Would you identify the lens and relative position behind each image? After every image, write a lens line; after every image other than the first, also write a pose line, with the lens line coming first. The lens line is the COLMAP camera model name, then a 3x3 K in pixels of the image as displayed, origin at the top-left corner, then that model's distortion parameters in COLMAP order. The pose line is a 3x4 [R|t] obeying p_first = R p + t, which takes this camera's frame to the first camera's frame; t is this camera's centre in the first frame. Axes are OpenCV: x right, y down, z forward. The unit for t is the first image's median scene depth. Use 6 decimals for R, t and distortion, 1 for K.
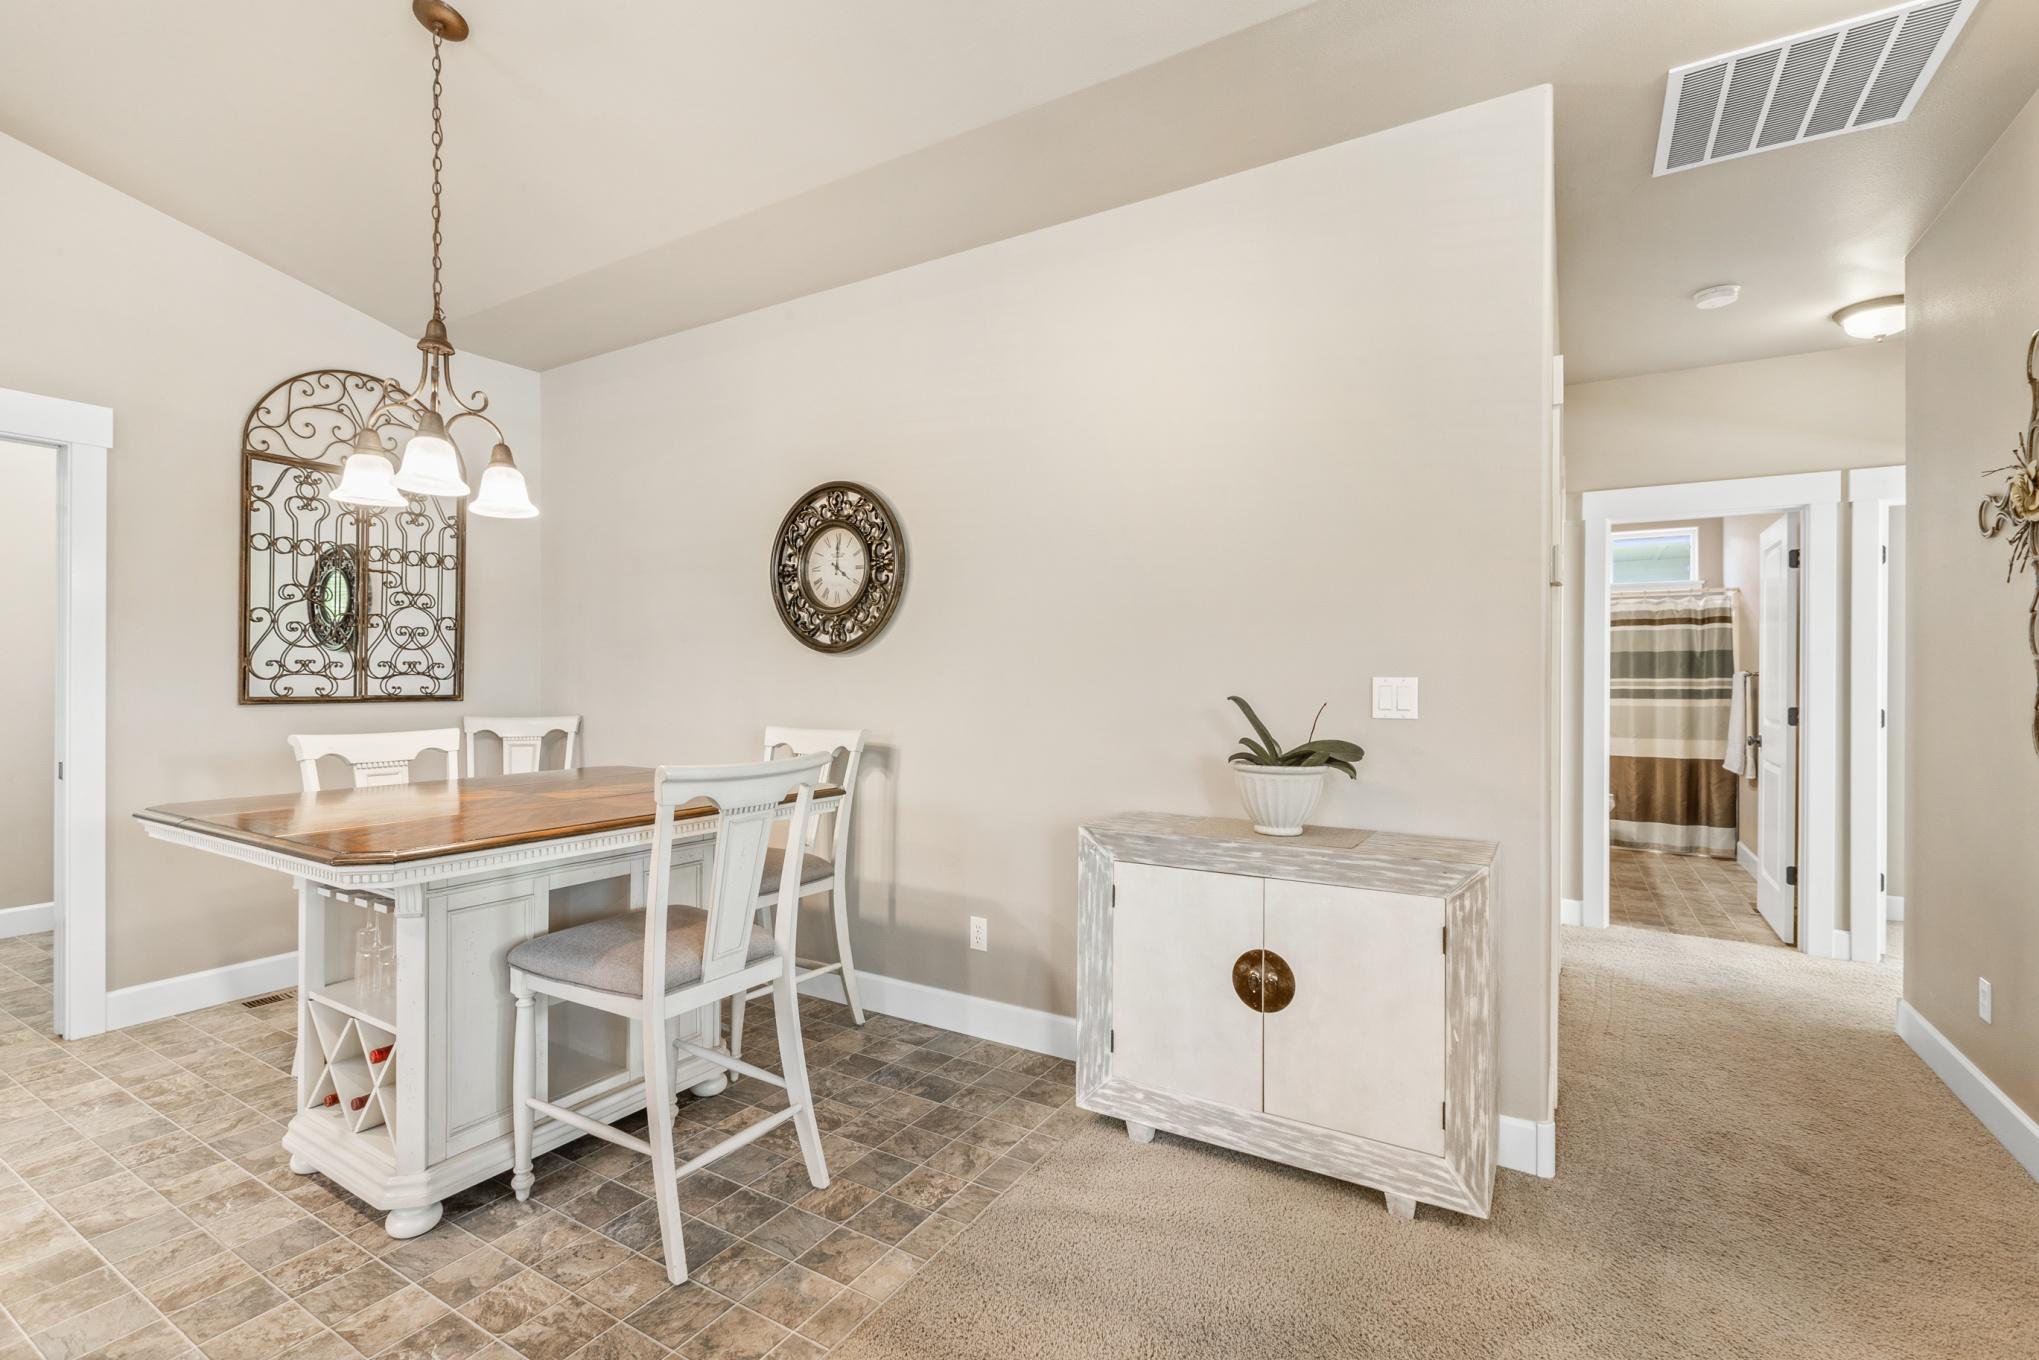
lens RADIAL K [[922.2, 0, 1007.0], [0, 922.2, 678.6], [0, 0, 1]] dist [0.001823, 0.000956]
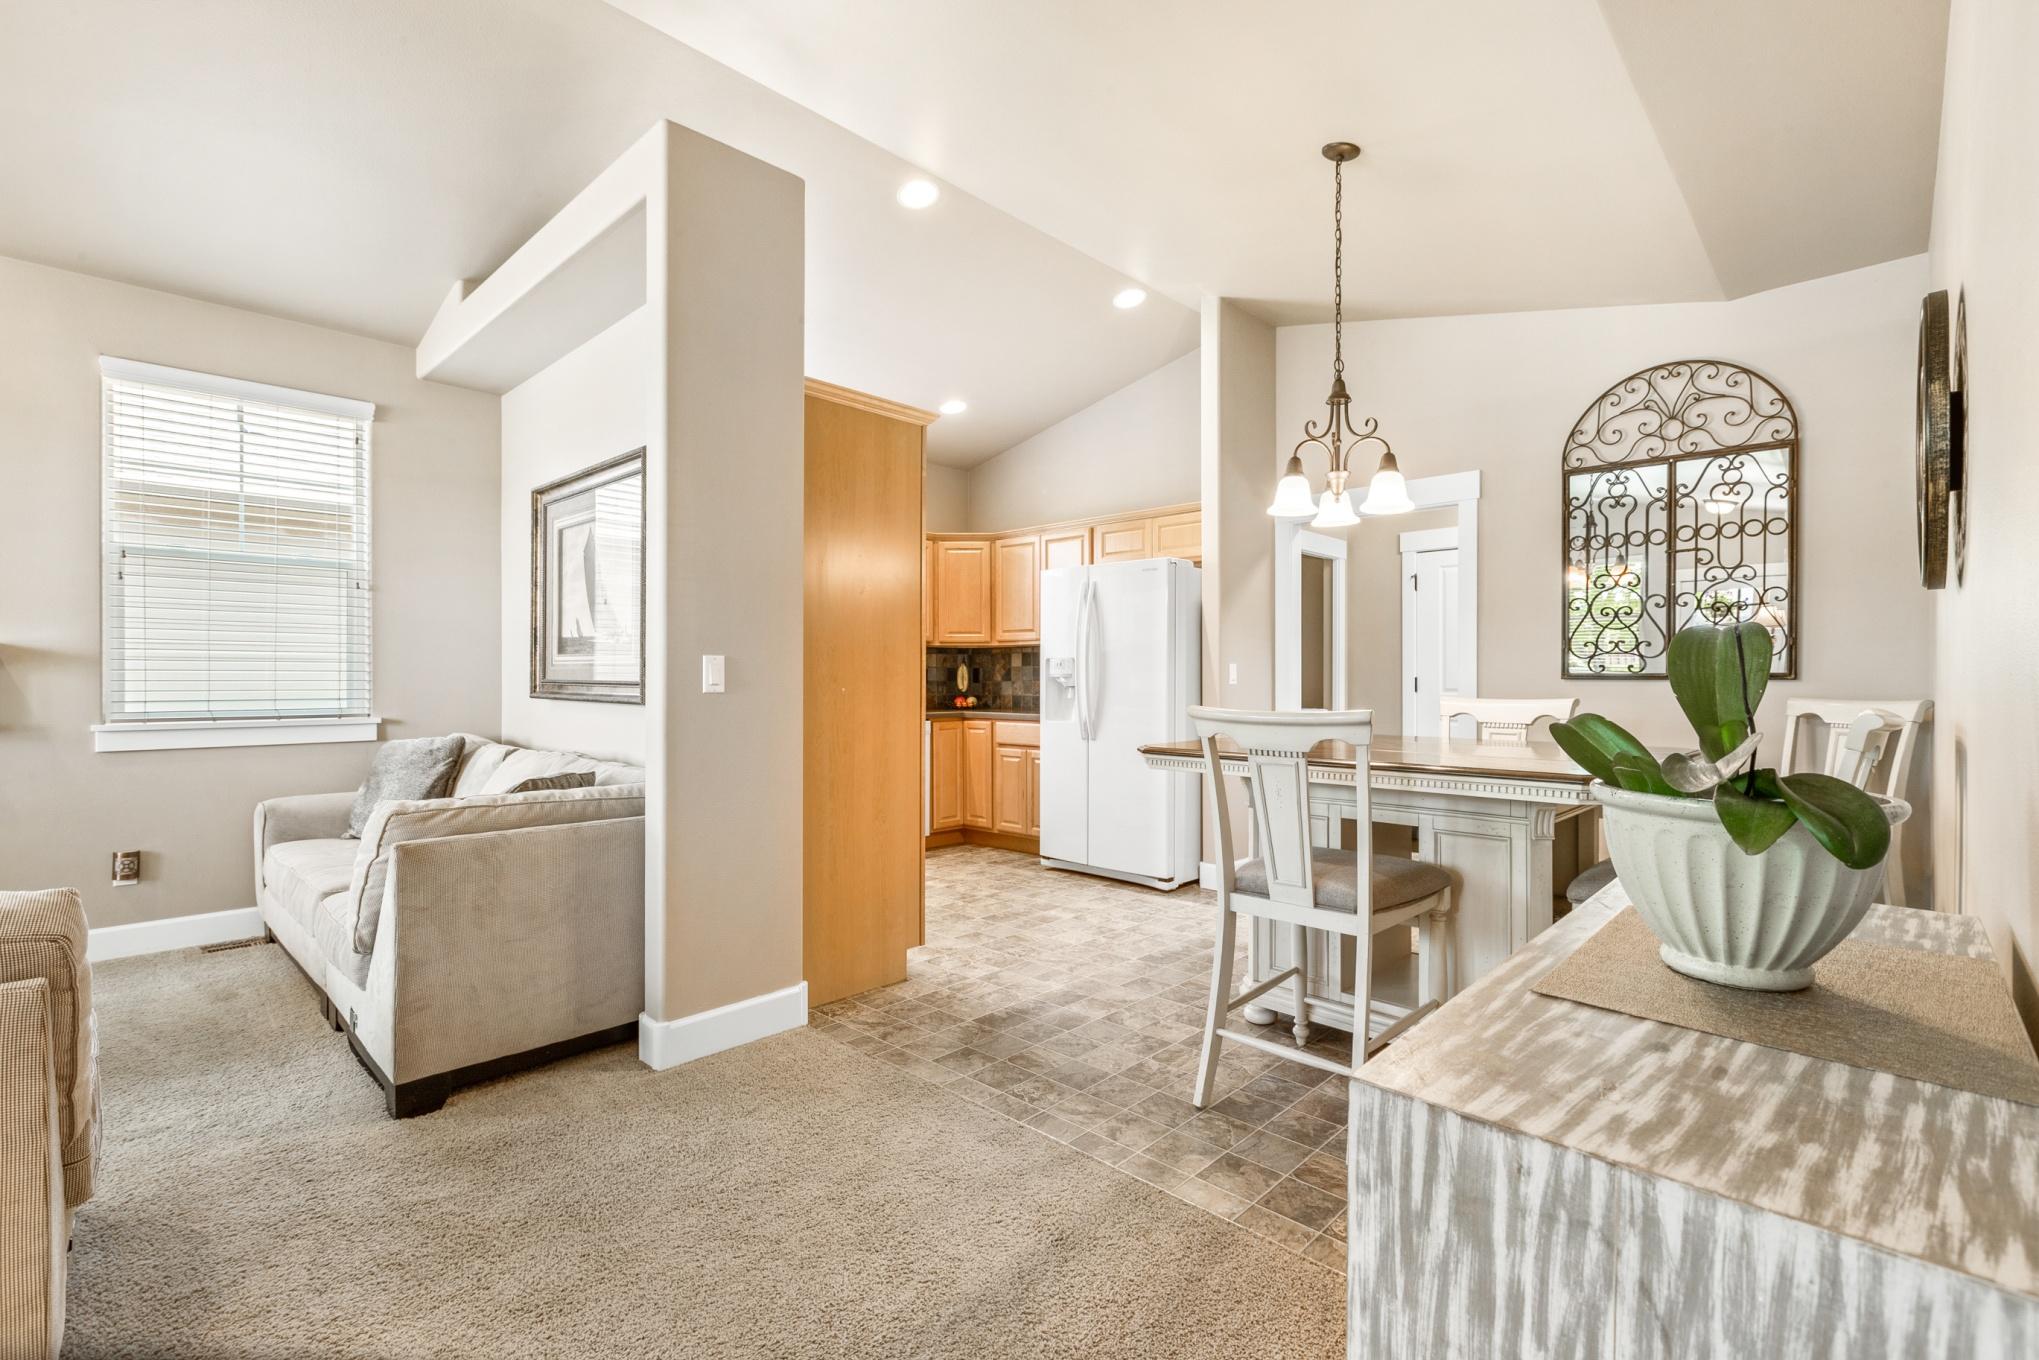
lens RADIAL K [[922.2, 0, 1012.4], [0, 922.2, 676.3], [0, 0, 1]] dist [0.001823, 0.000956]
pose [[-0.221772, -0.006496, -0.975077, 0.513421], [-0.000905, 0.999979, -0.006456, 0.032107], [0.975098, -0.000550, -0.221773, 0.548024]]
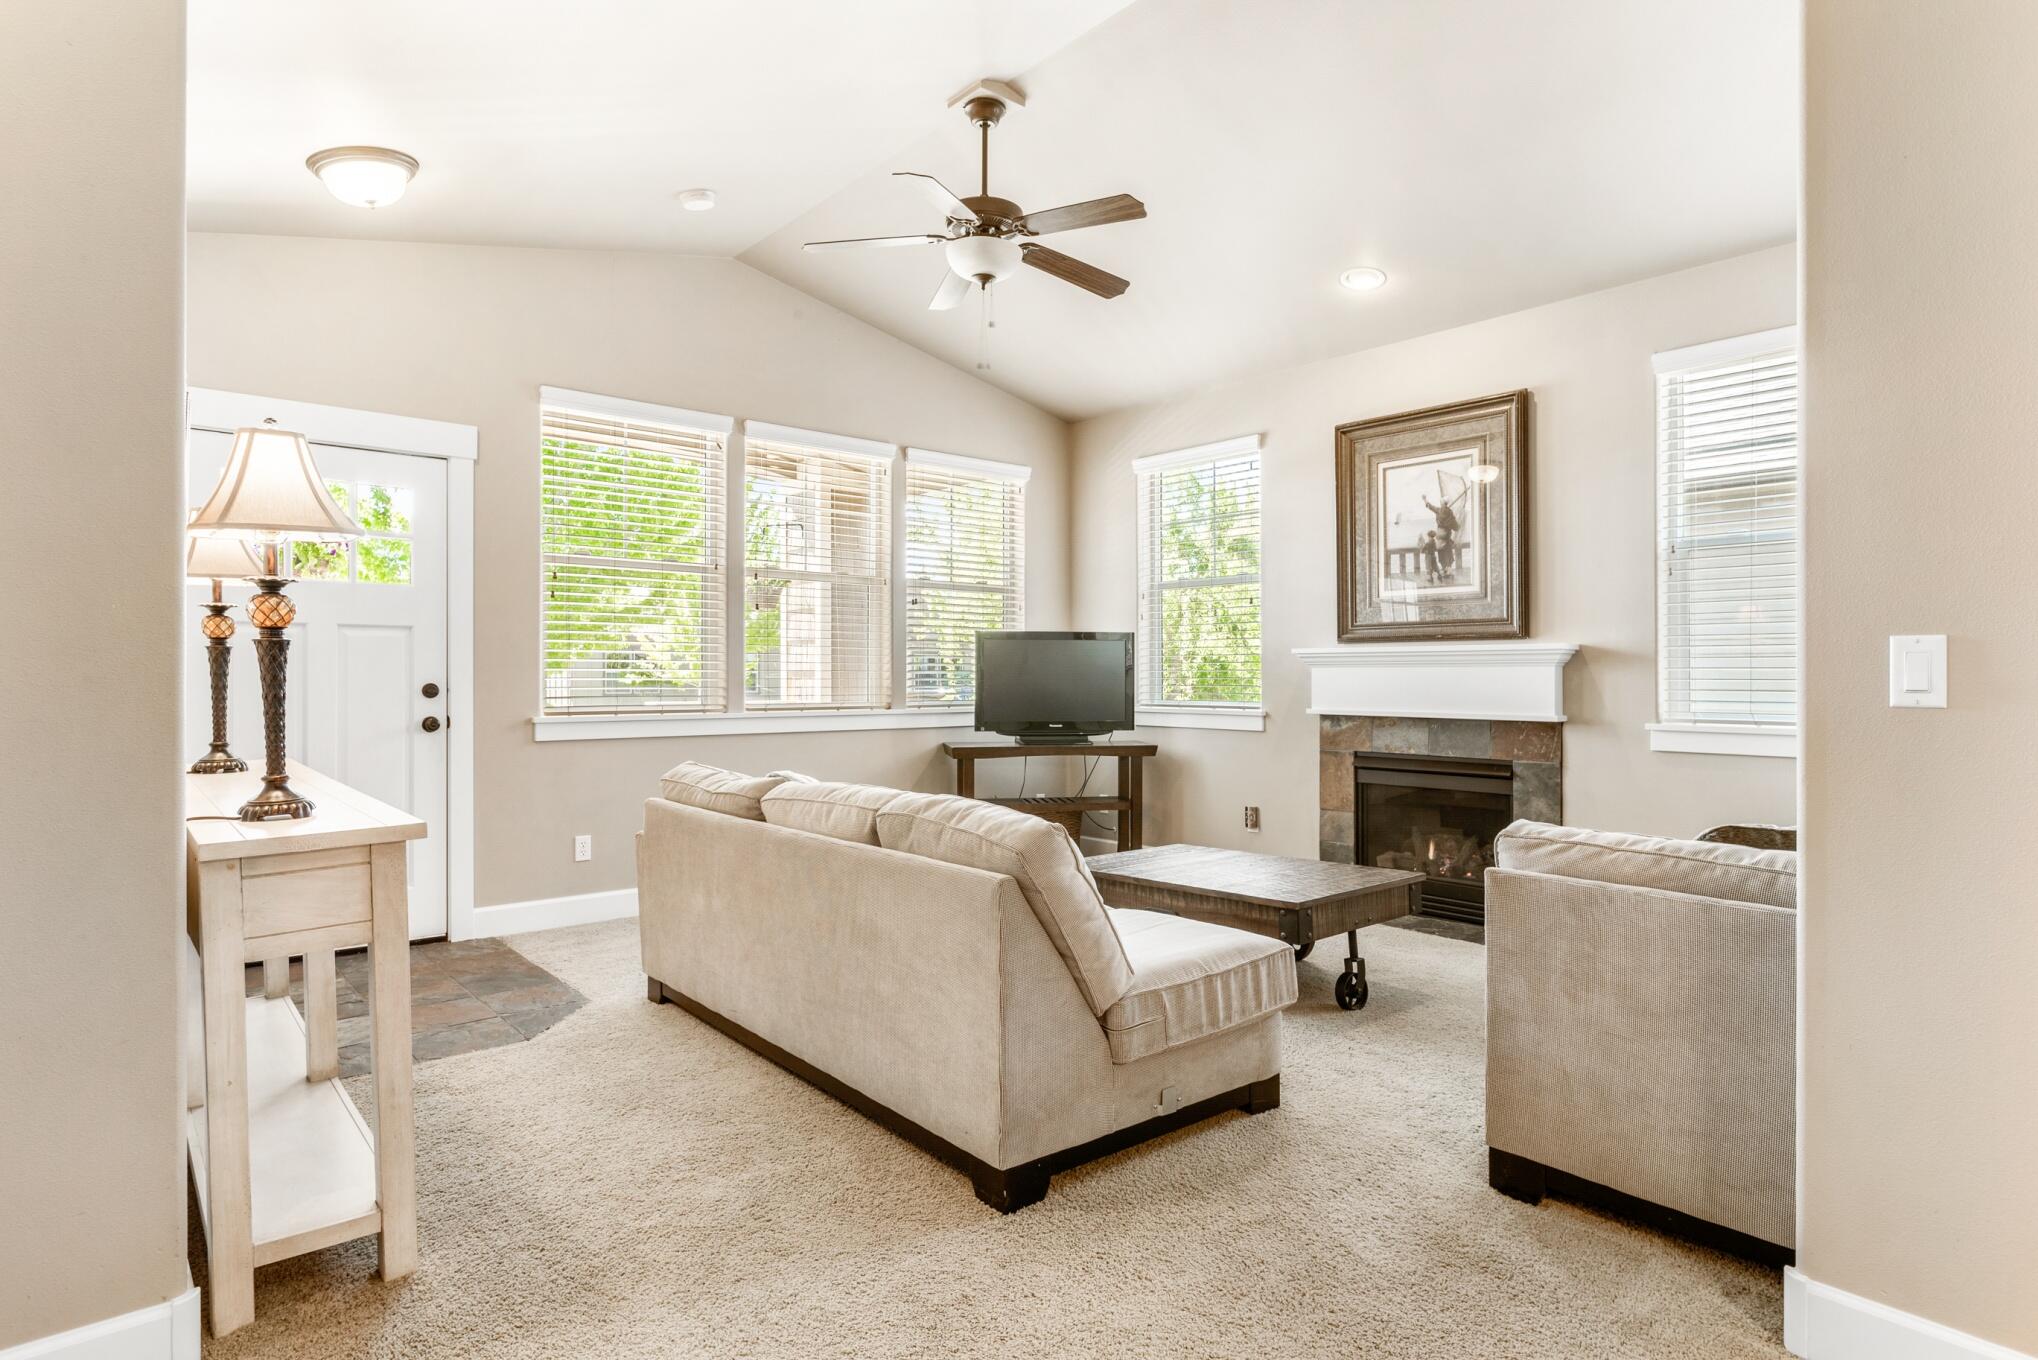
lens RADIAL K [[1090.1, 0, 1011.3], [0, 1090.1, 678.7], [0, 0, 1]] dist [-0.001219, -0.000223]
pose [[-0.951802, -0.006401, 0.306646, 0.037333], [-0.005452, 0.999977, 0.003952, 0.029132], [-0.306664, 0.002090, -0.951815, 0.708239]]
